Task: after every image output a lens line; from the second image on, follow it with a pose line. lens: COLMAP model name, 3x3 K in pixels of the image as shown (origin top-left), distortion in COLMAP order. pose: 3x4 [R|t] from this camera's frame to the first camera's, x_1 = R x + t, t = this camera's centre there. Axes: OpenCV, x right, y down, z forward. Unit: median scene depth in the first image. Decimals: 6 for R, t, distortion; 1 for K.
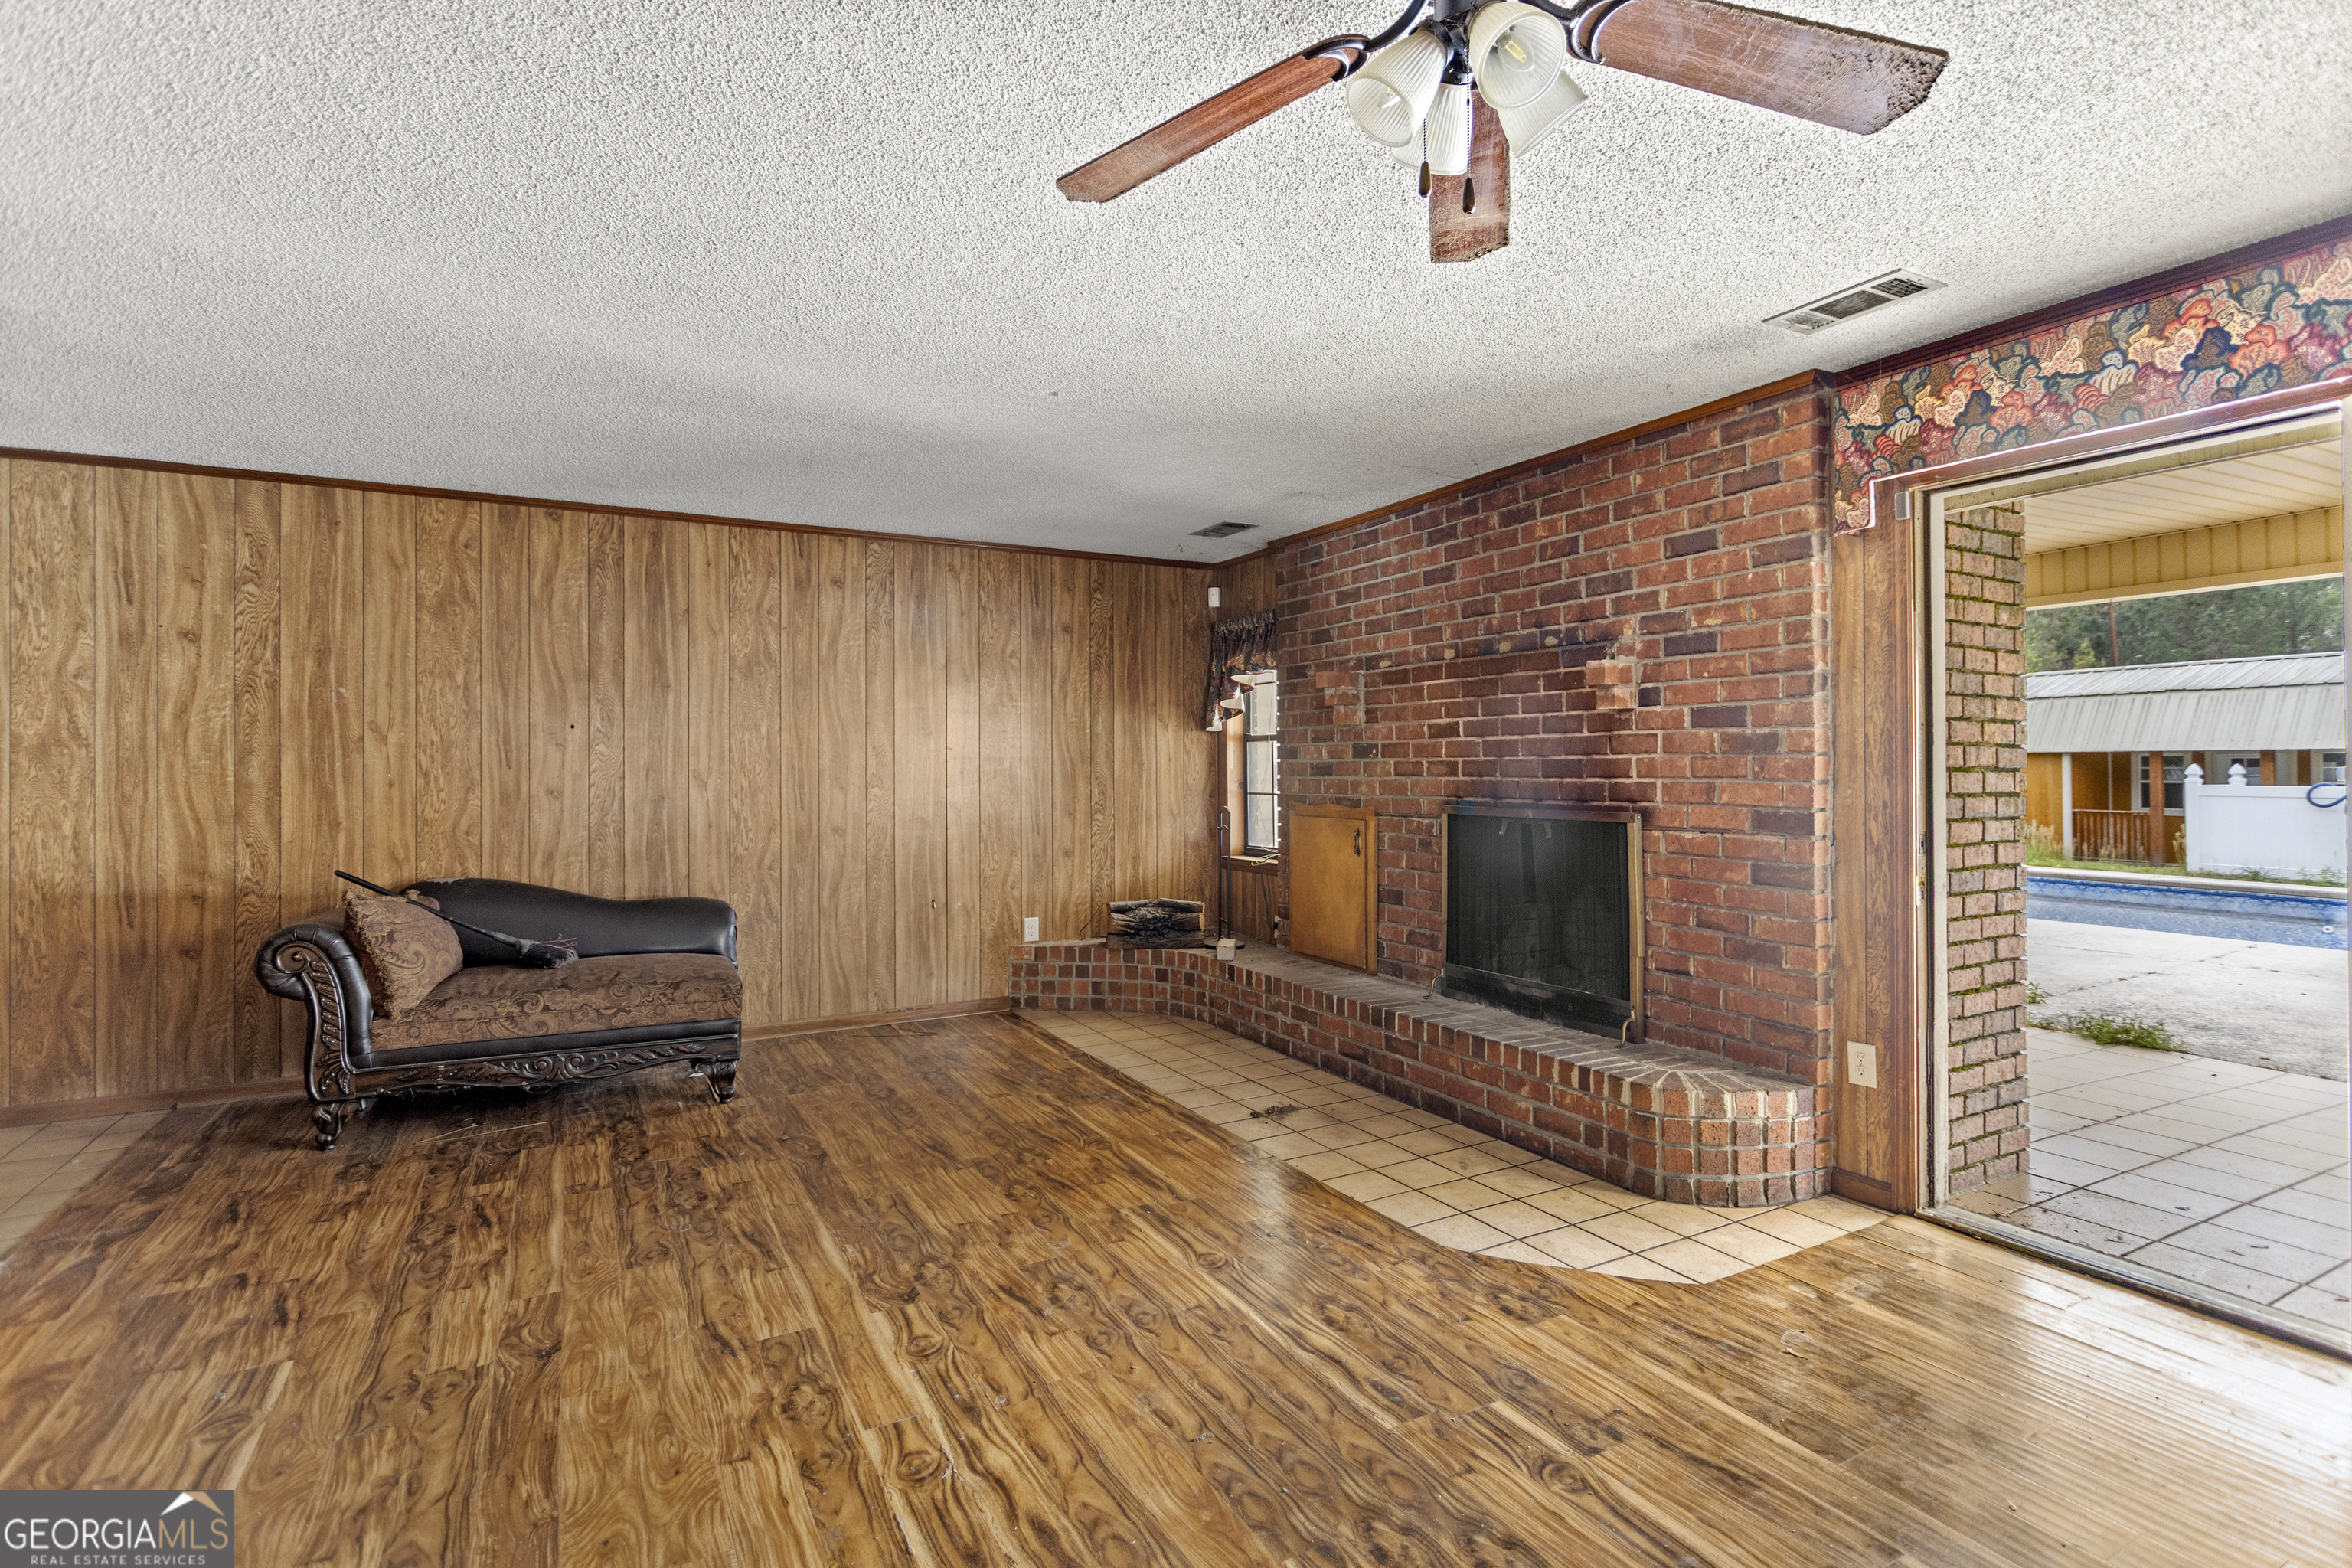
lens RADIAL K [[1121.8, 0, 1178.8], [0, 1121.8, 767.5], [0, 0, 1]] dist [0.004790, 0.003199]
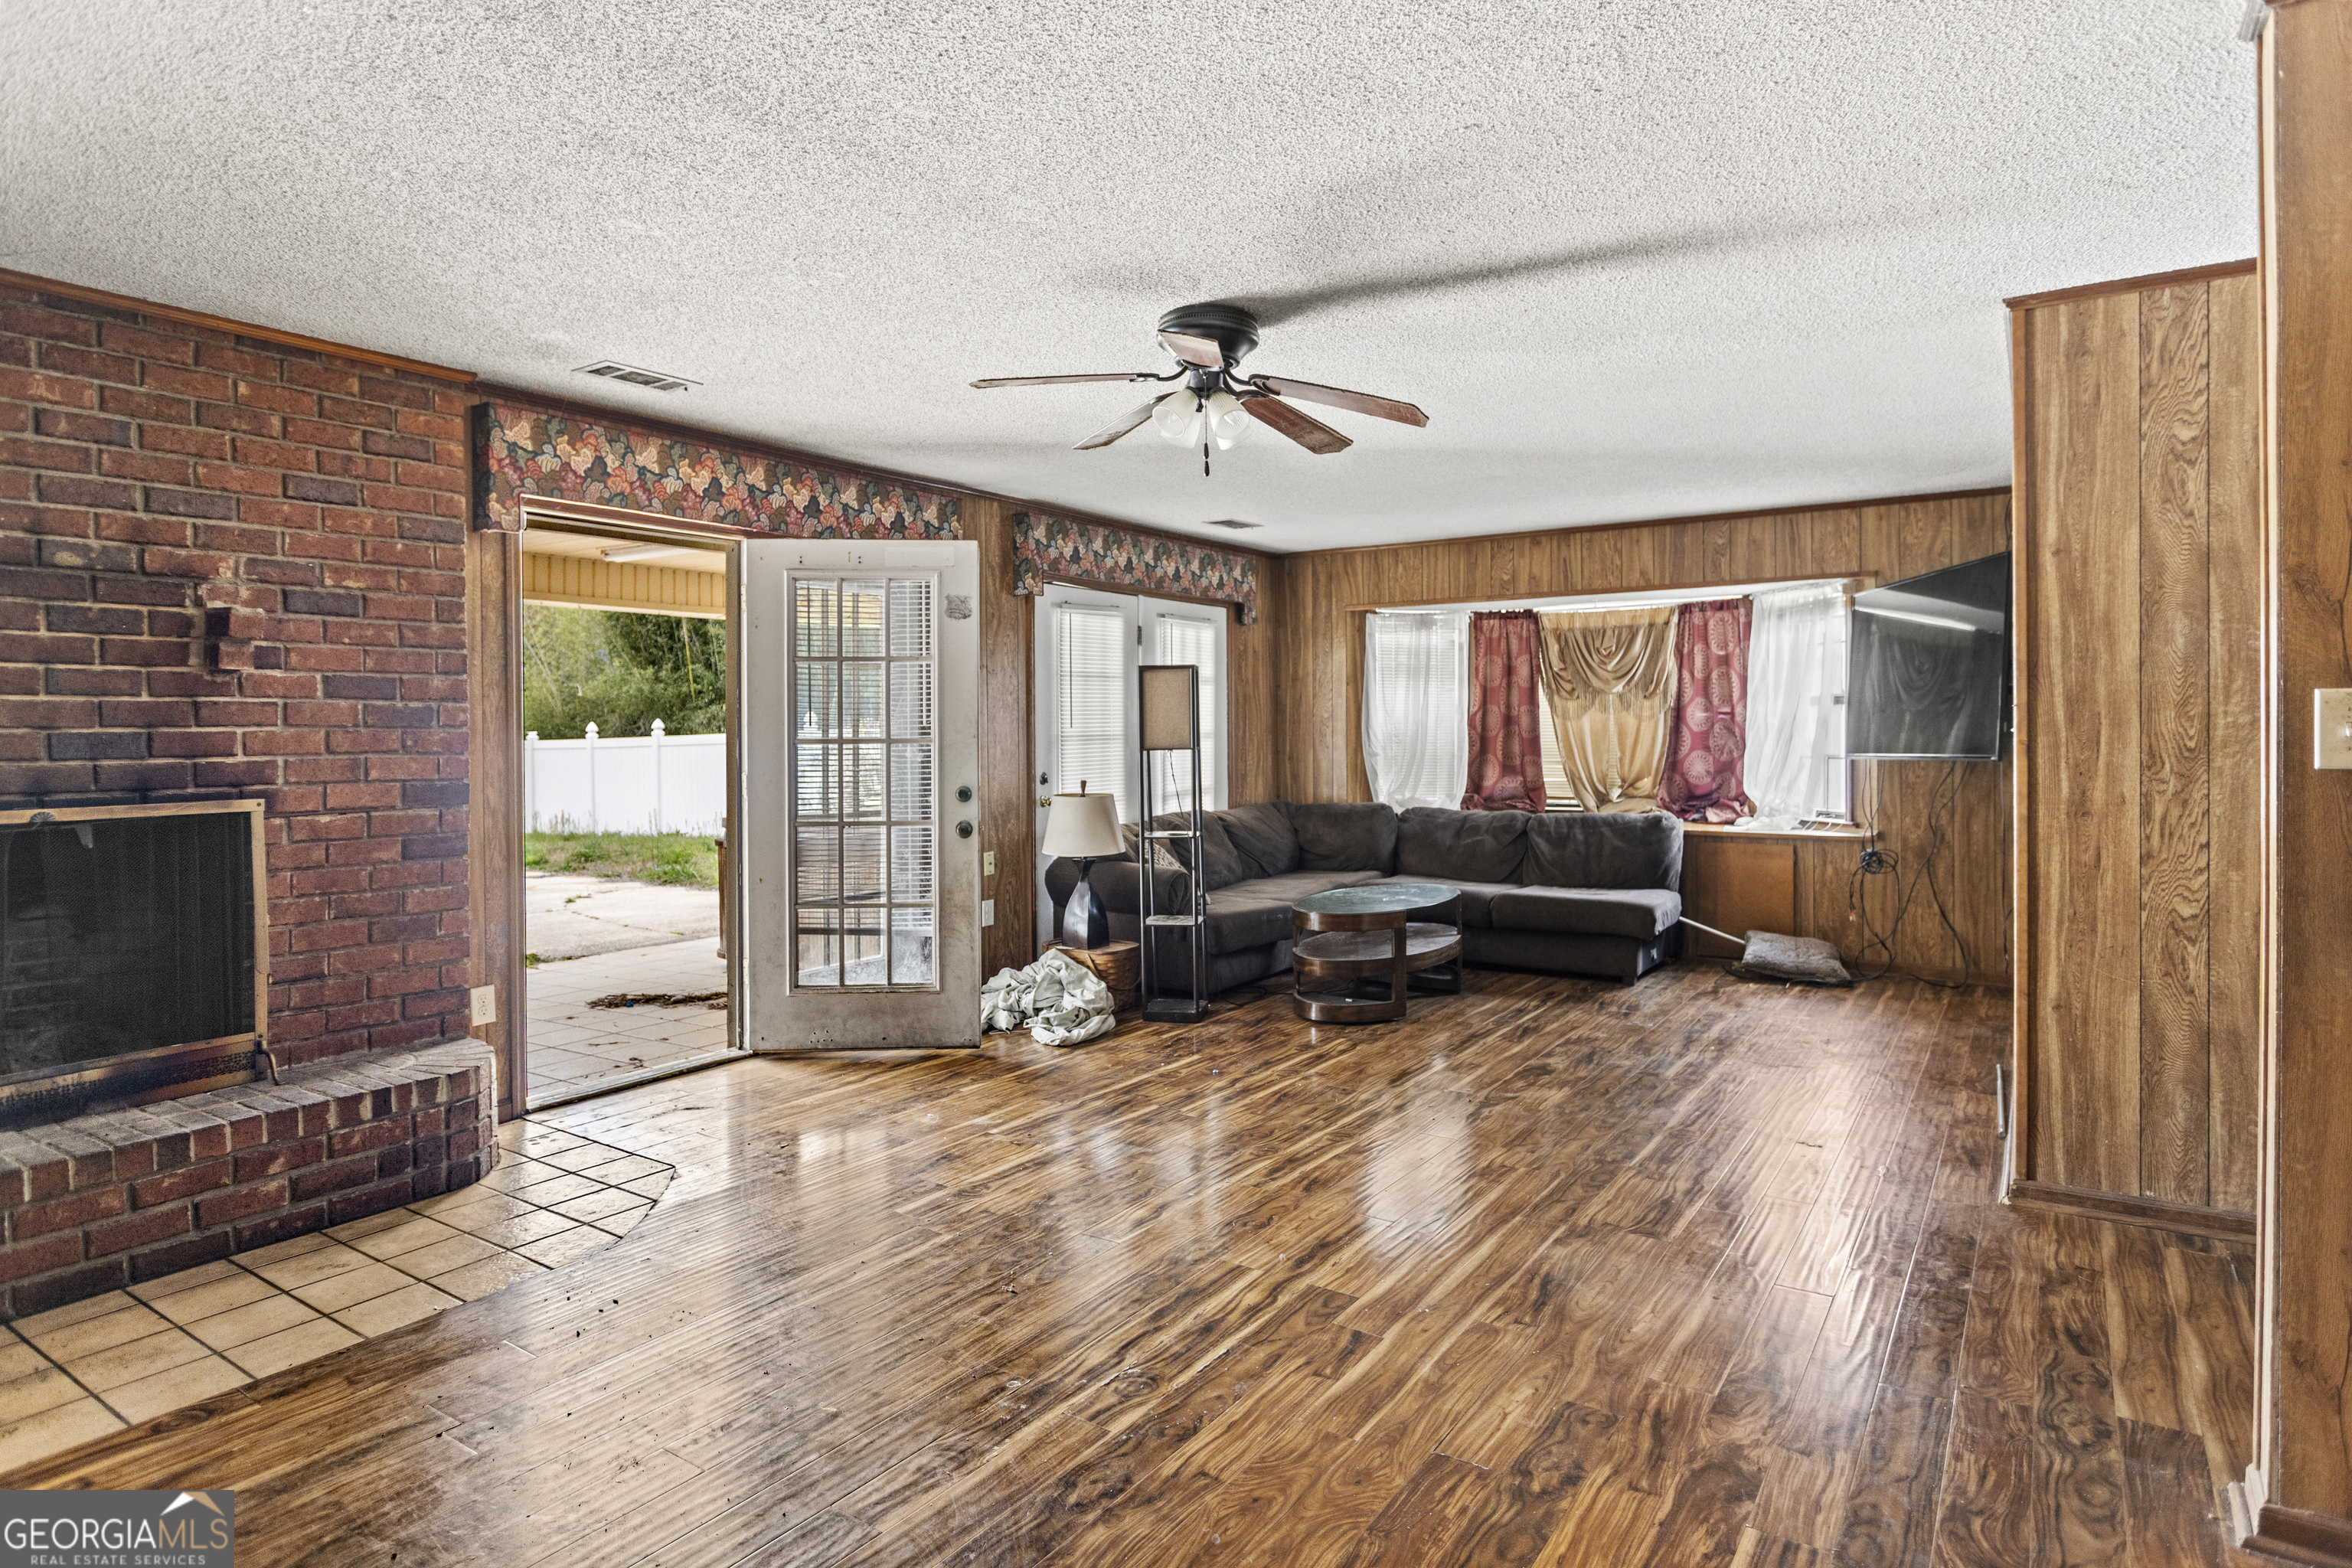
lens RADIAL K [[1310.2, 0, 1175.1], [0, 1310.2, 759.9], [0, 0, 1]] dist [-0.004426, -0.000431]
pose [[-0.459028, -0.012218, 0.888338, -0.857628], [0.012139, 0.999726, 0.020023, 0.001423], [-0.888339, 0.019975, -0.458754, 0.972251]]
